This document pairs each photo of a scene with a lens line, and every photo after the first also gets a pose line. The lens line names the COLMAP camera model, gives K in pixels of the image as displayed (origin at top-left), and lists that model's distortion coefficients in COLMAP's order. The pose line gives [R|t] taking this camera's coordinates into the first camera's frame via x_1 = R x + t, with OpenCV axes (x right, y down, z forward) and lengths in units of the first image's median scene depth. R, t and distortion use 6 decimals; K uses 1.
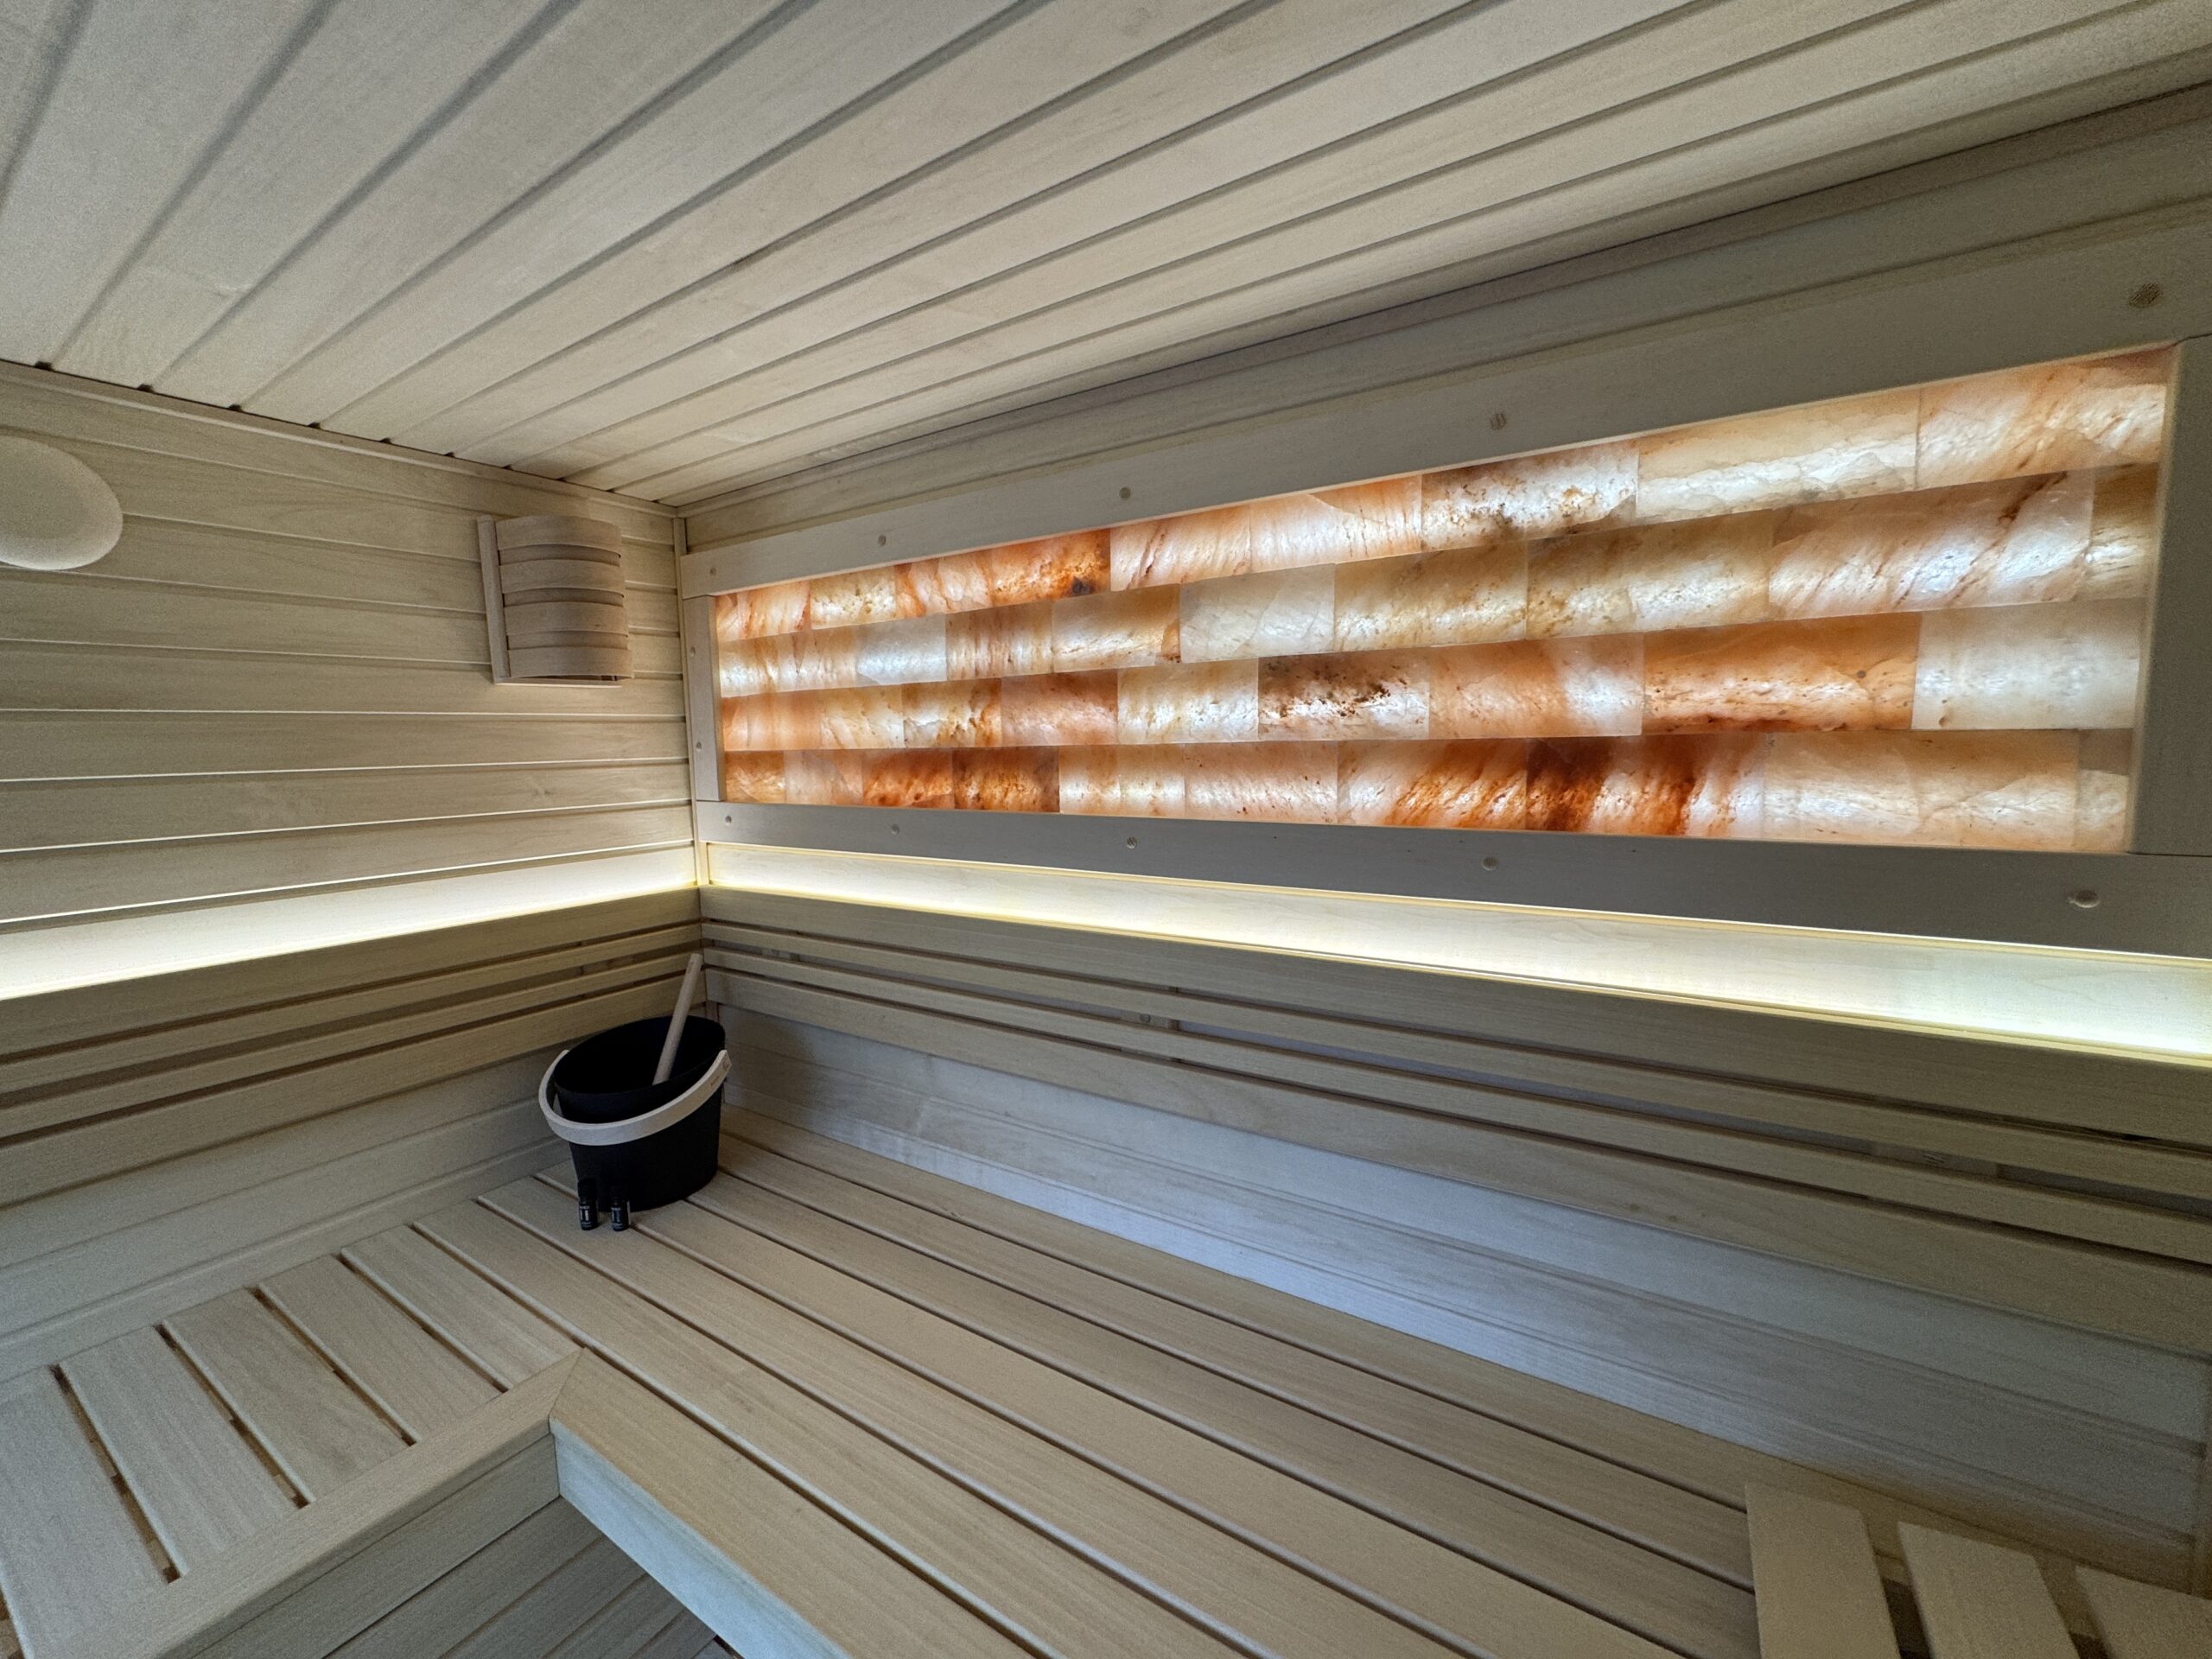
lens RADIAL K [[880.6, 0, 1101.9], [0, 880.6, 827.2], [0, 0, 1]] dist [-0.000804, 0.000162]
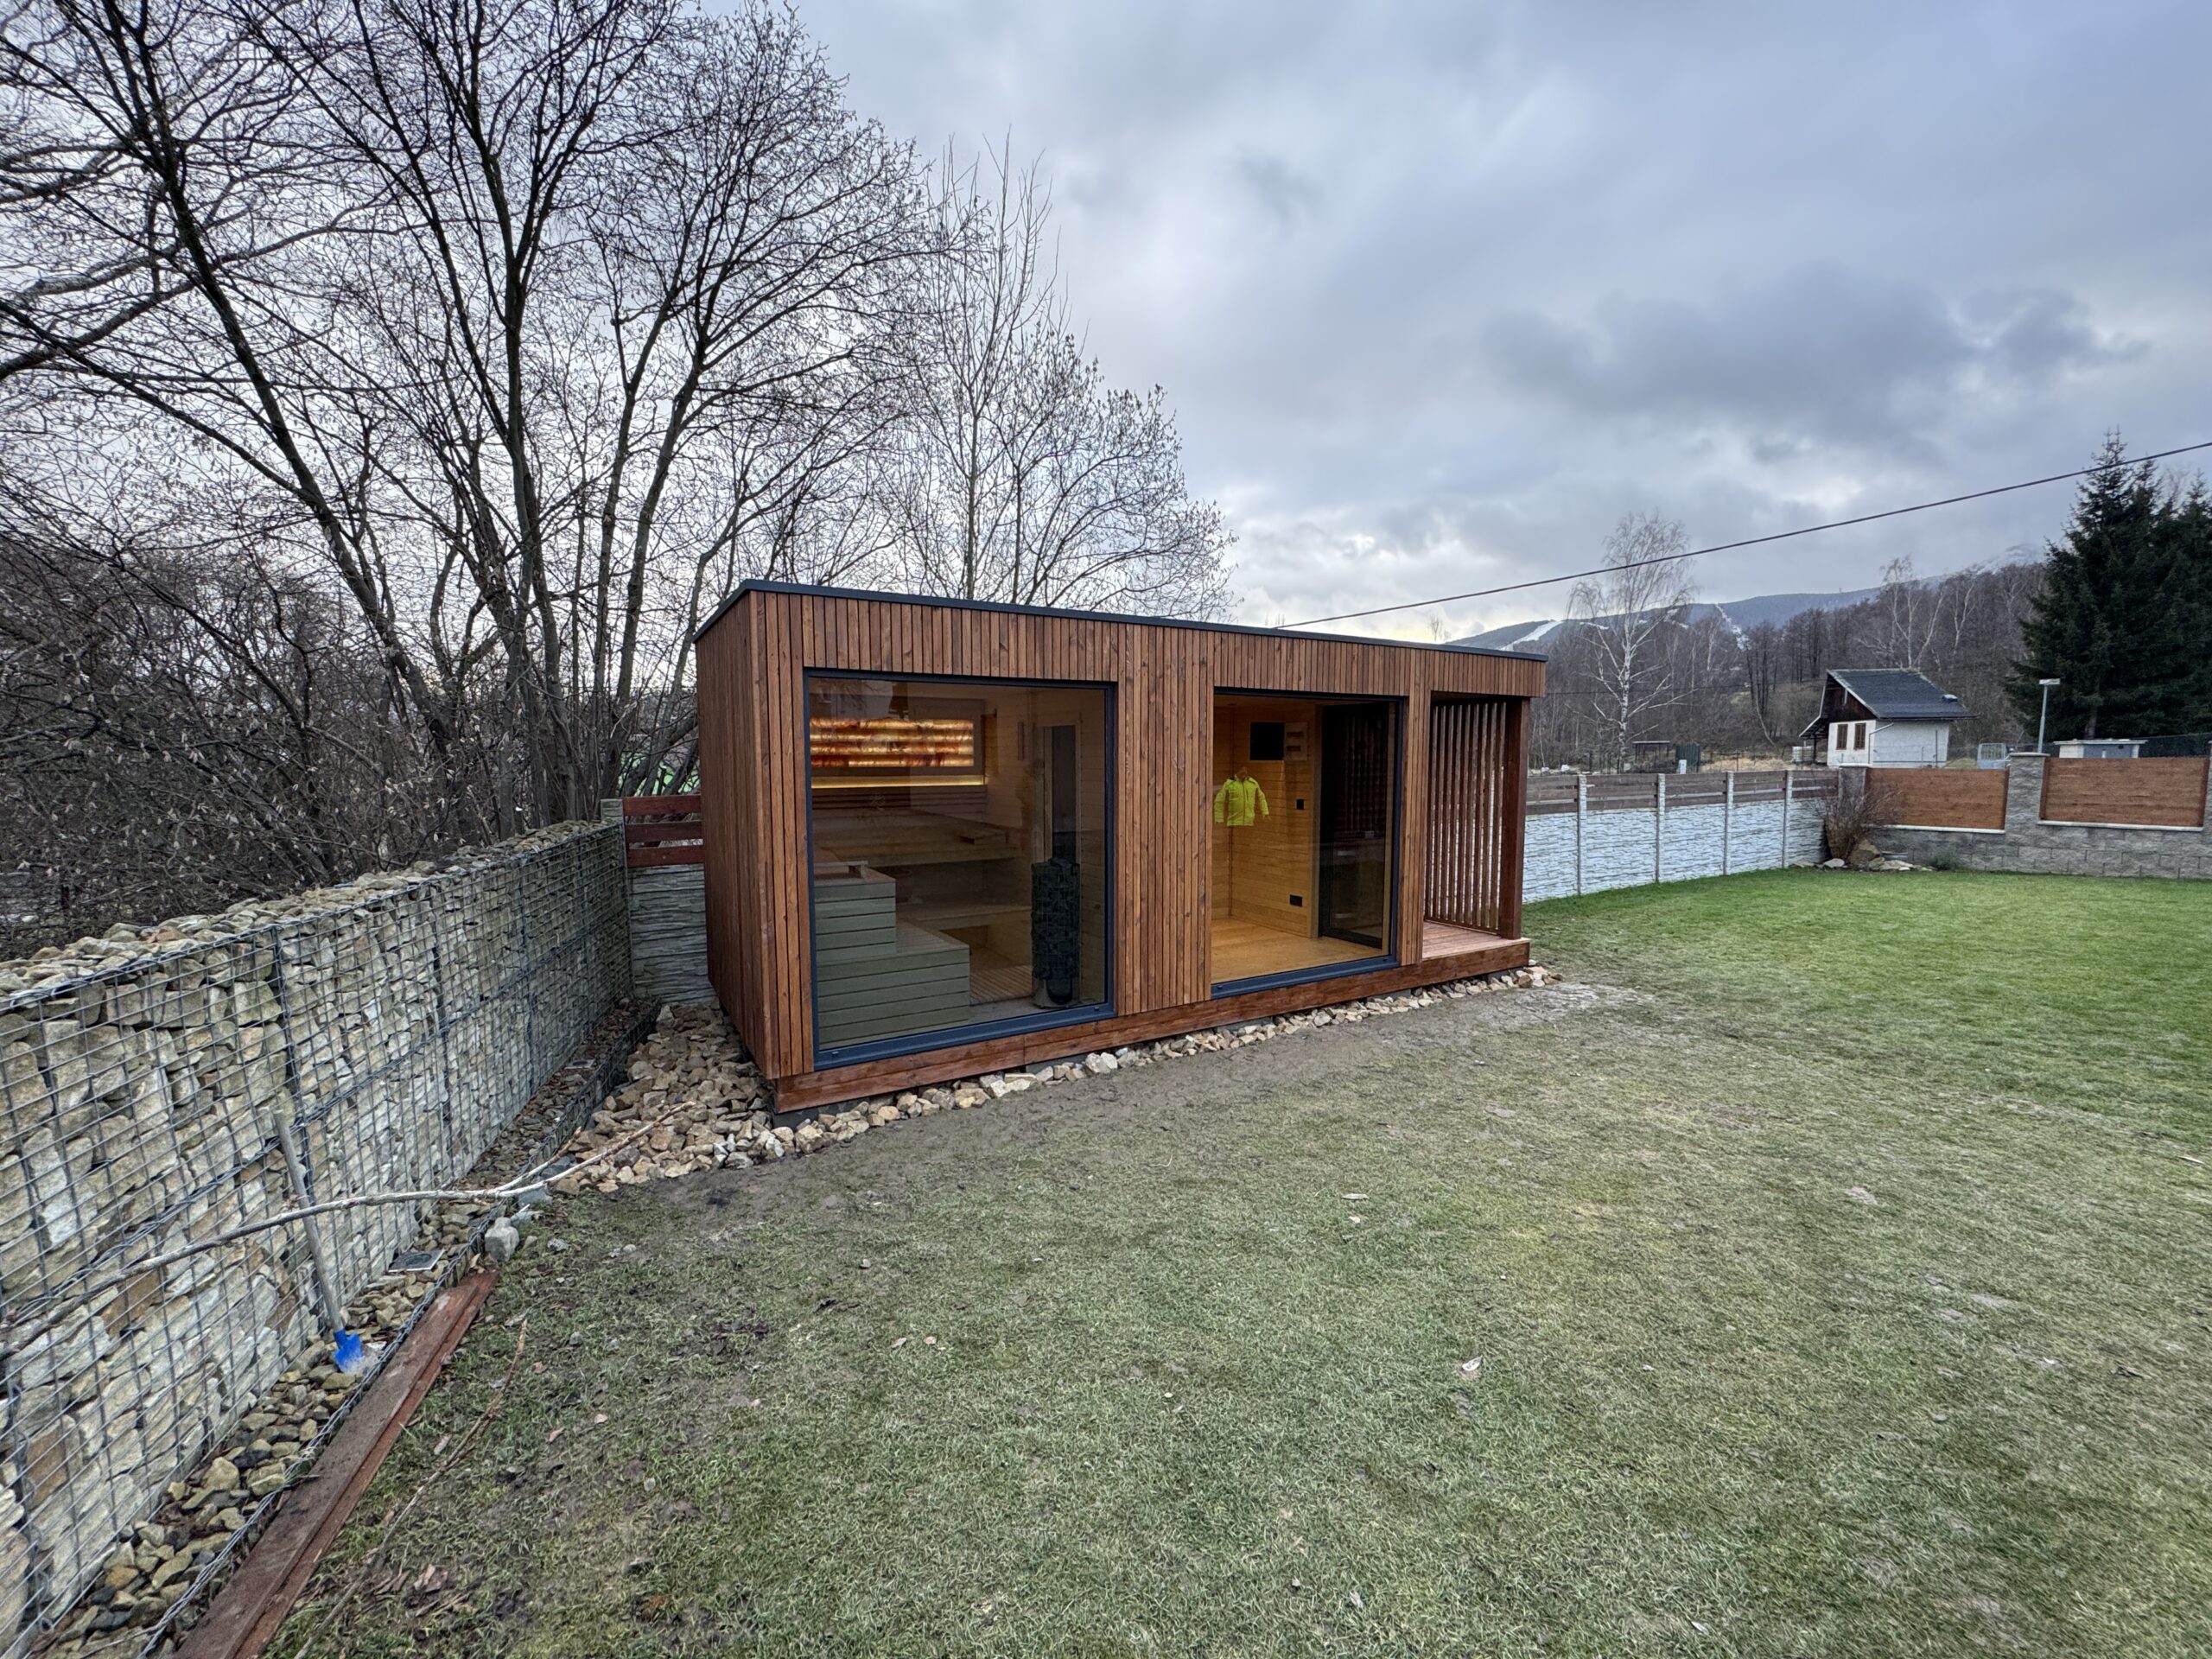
lens RADIAL K [[882.0, 0, 1109.8], [0, 882.0, 832.7], [0, 0, 1]] dist [-0.001707, 0.000037]
pose [[0.440802, -0.057981, 0.895730, -4.717545], [0.083623, 0.996224, 0.023334, 0.440652], [-0.893701, 0.064618, 0.443986, -3.153935]]
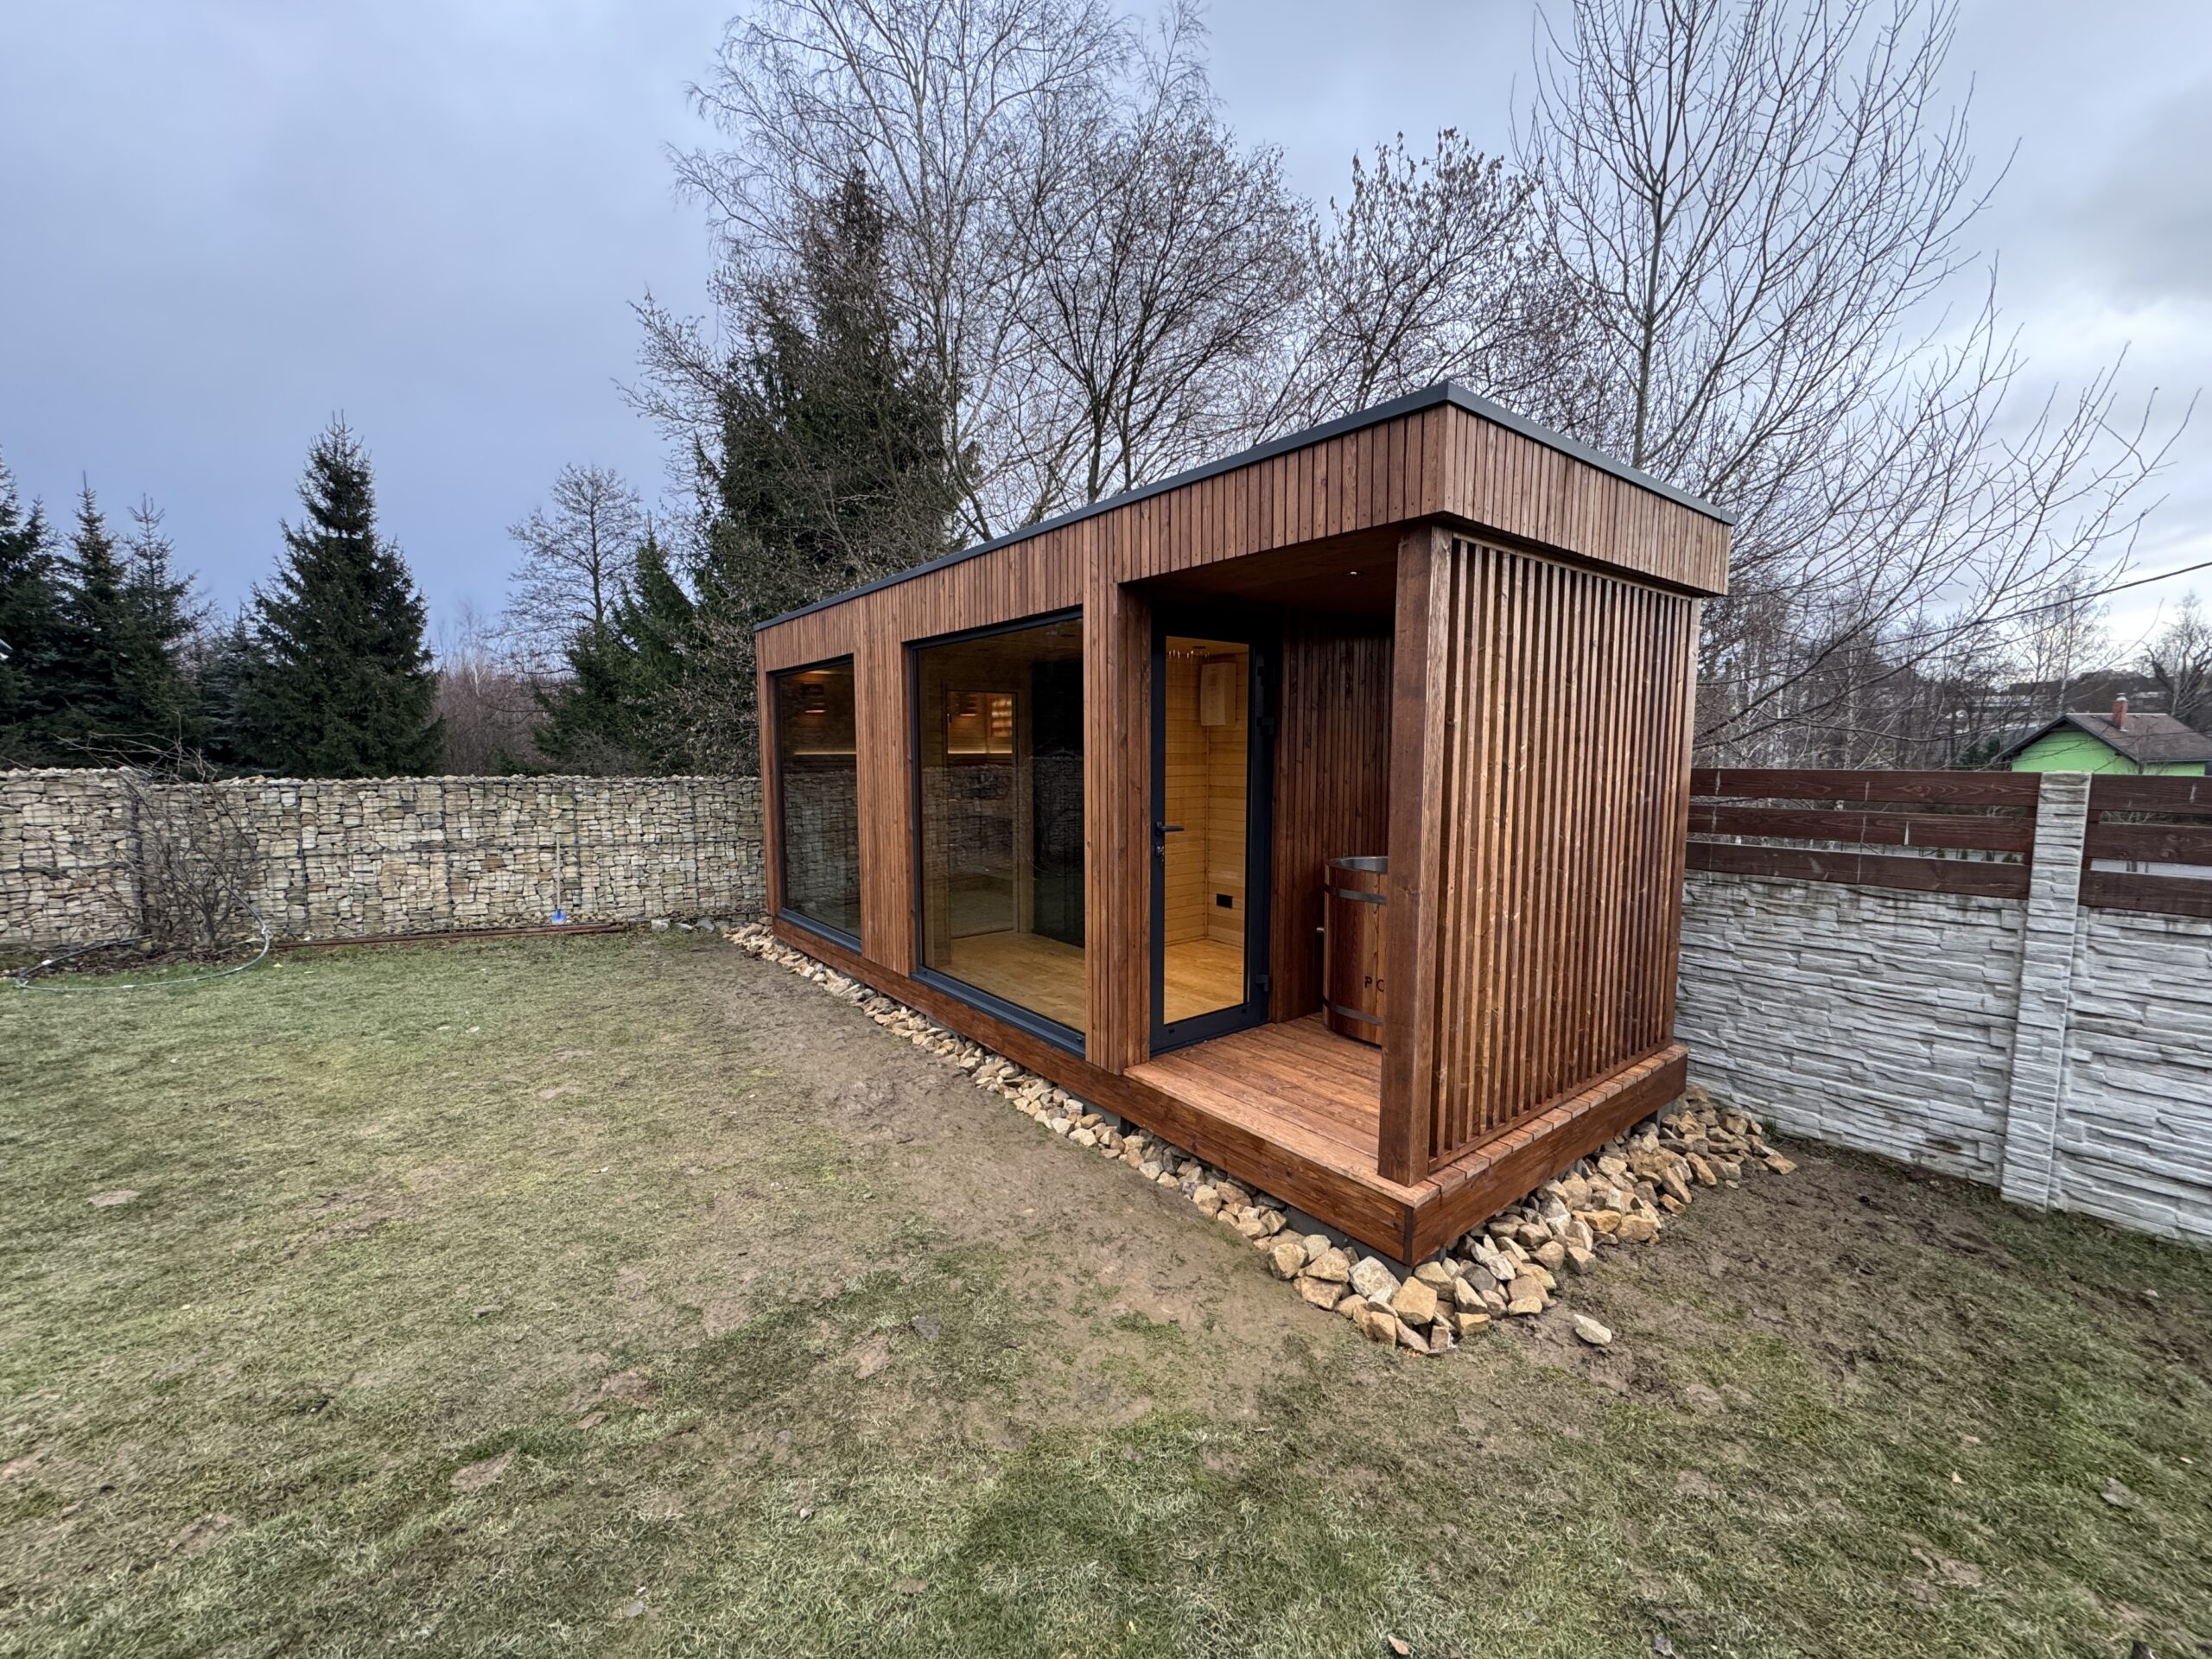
lens RADIAL K [[878.7, 0, 1103.7], [0, 878.7, 827.8], [0, 0, 1]] dist [-0.001558, -0.000106]
pose [[0.946394, 0.048760, -0.319312, 2.894790], [-0.050409, 0.998724, 0.003102, 0.701194], [0.319056, 0.013161, 0.947644, -5.664158]]
